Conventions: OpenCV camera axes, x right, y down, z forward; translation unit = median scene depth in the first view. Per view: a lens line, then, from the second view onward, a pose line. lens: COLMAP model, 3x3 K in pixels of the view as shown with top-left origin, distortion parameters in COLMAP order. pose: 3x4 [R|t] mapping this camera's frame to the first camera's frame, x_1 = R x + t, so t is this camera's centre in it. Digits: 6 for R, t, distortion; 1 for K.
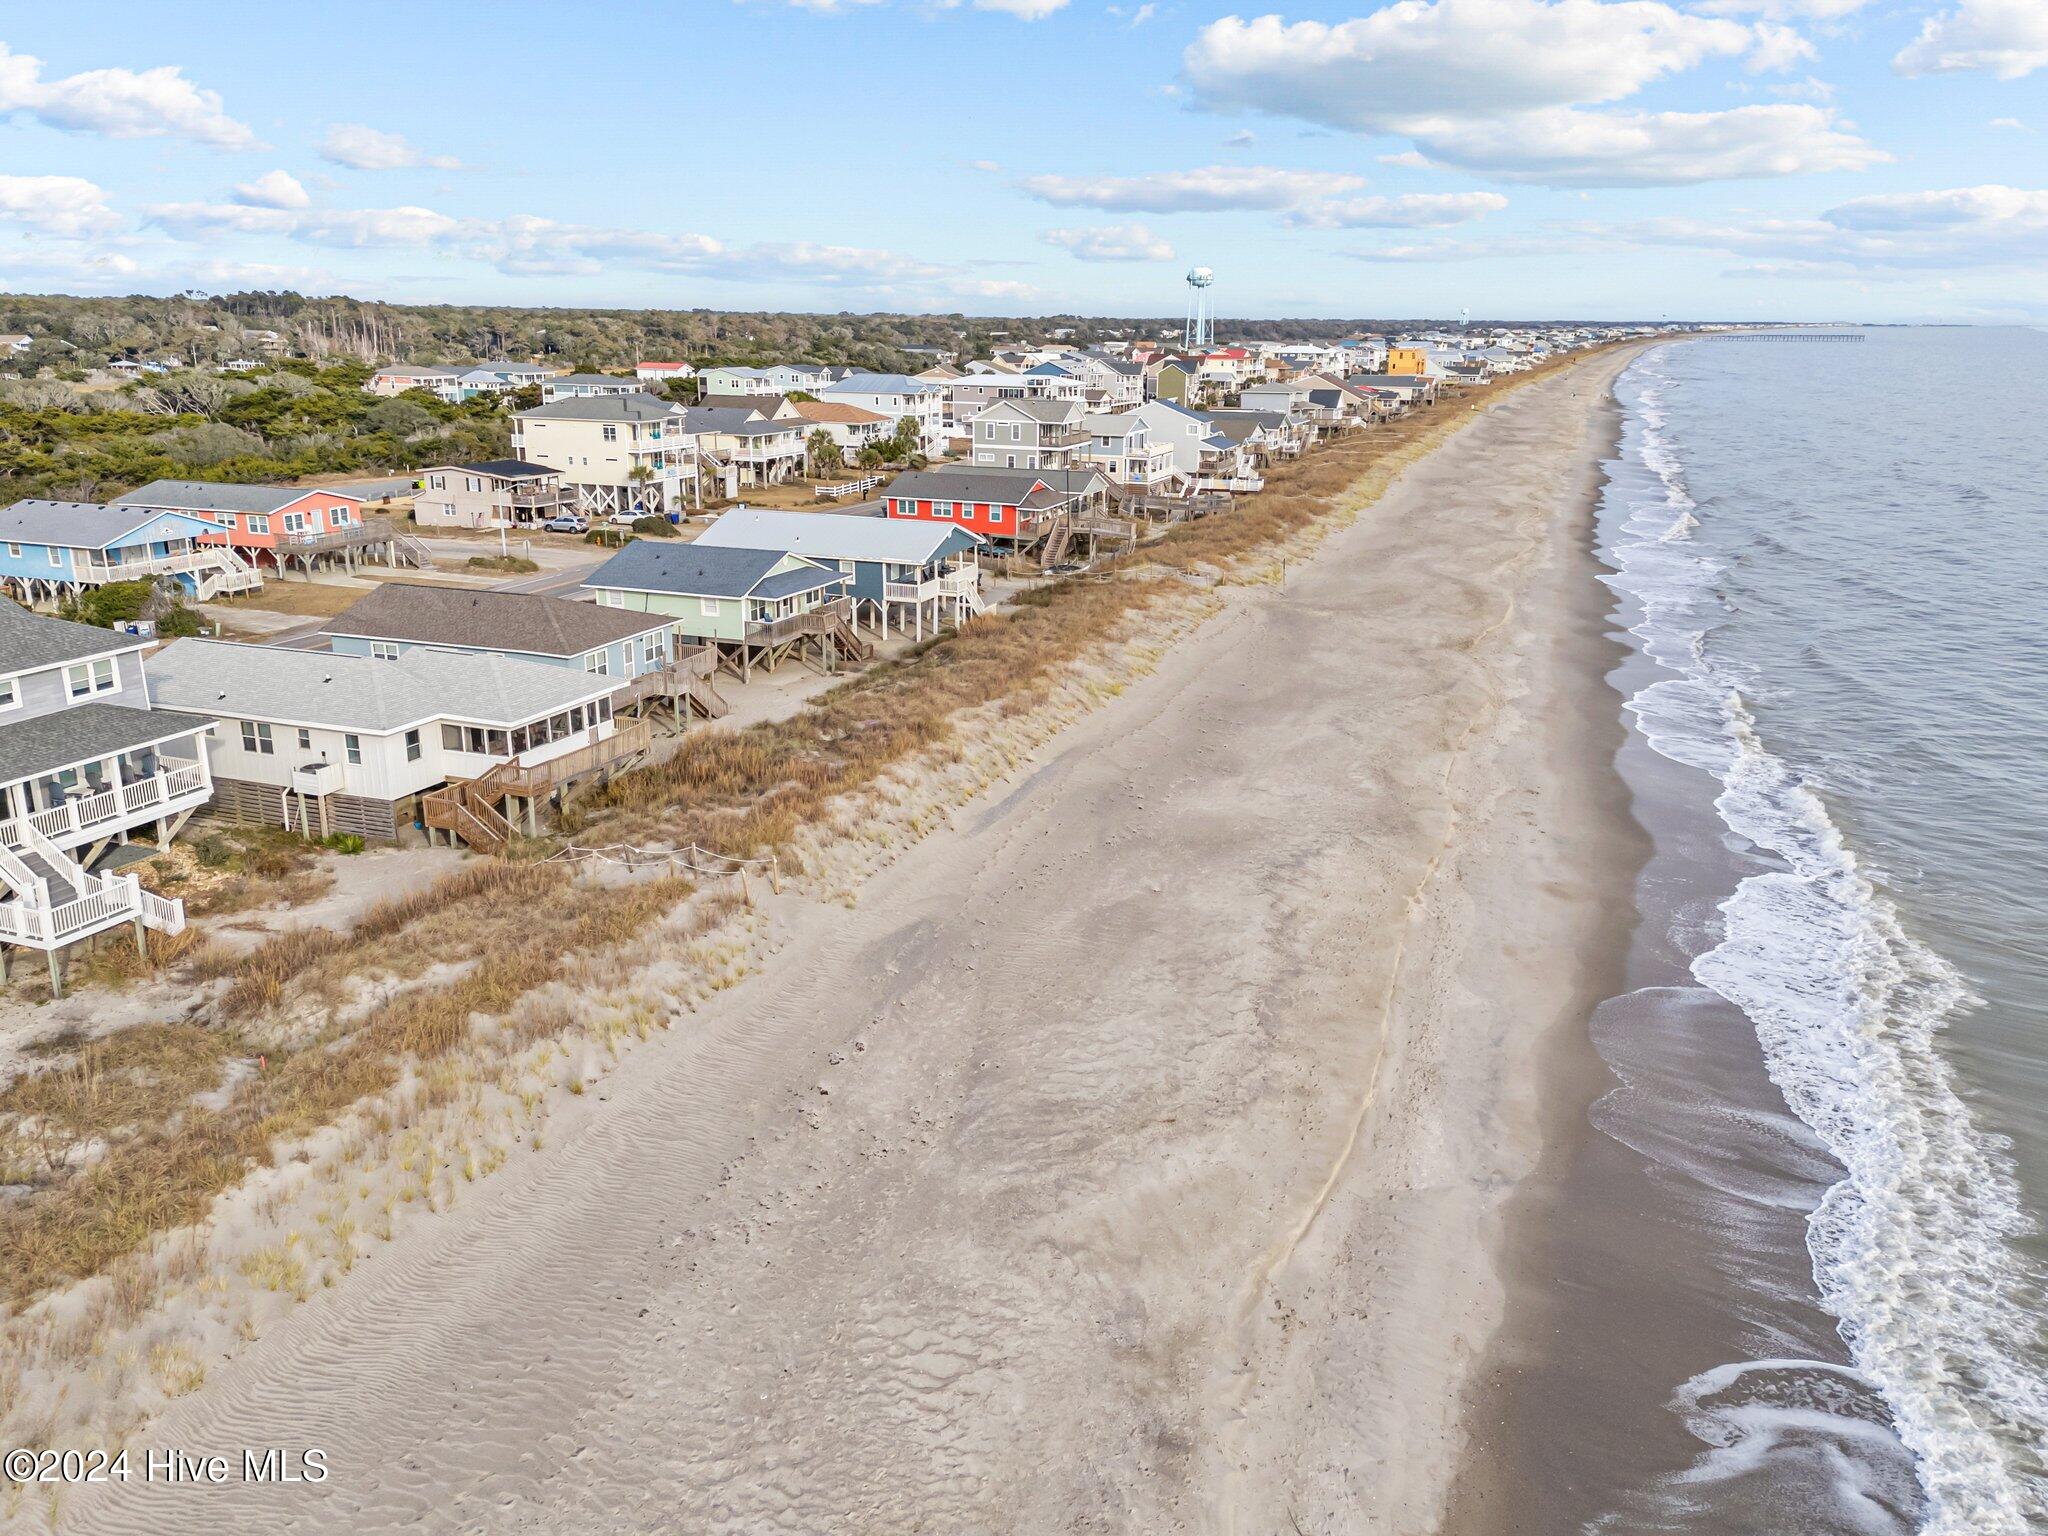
lens RADIAL K [[1513.6, 0, 1050.5], [0, 1513.6, 763.4], [0, 0, 1]] dist [0.138662, -0.188925]
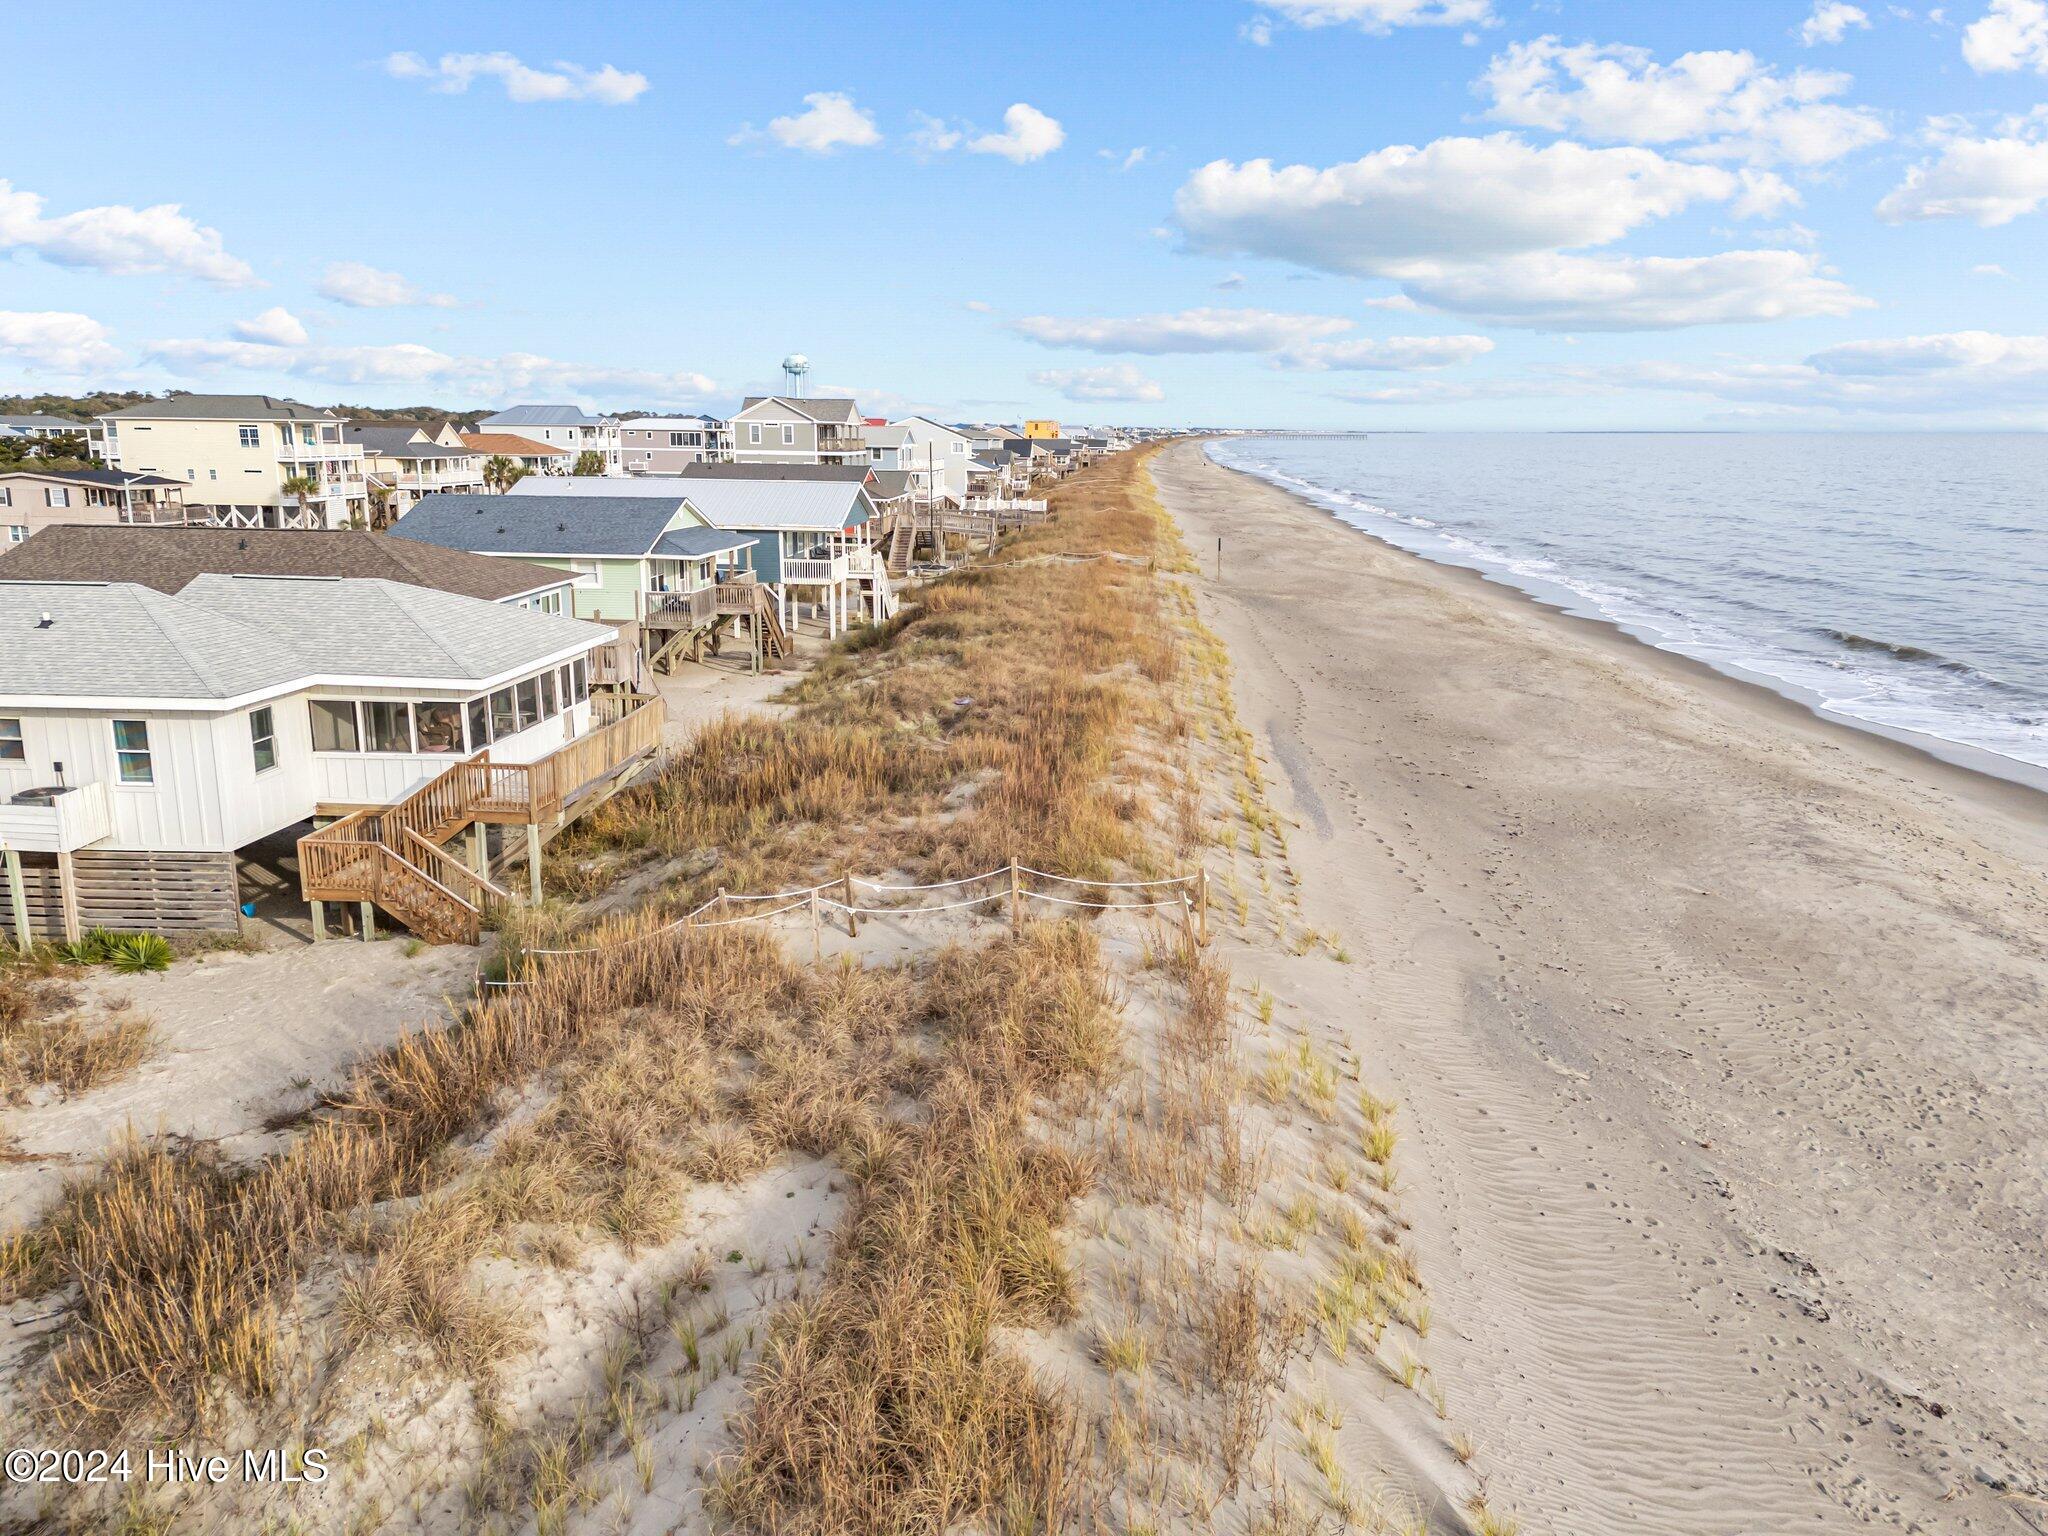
lens RADIAL K [[1471.3, 0, 1024.0], [0, 1471.3, 768.0], [0, 0, 1]] dist [0.051662, -0.040874]
pose [[0.959364, -0.062492, 0.275166, -0.311744], [0.080481, 0.995261, -0.054569, 0.042801], [-0.270452, 0.074497, 0.959847, 0.480500]]
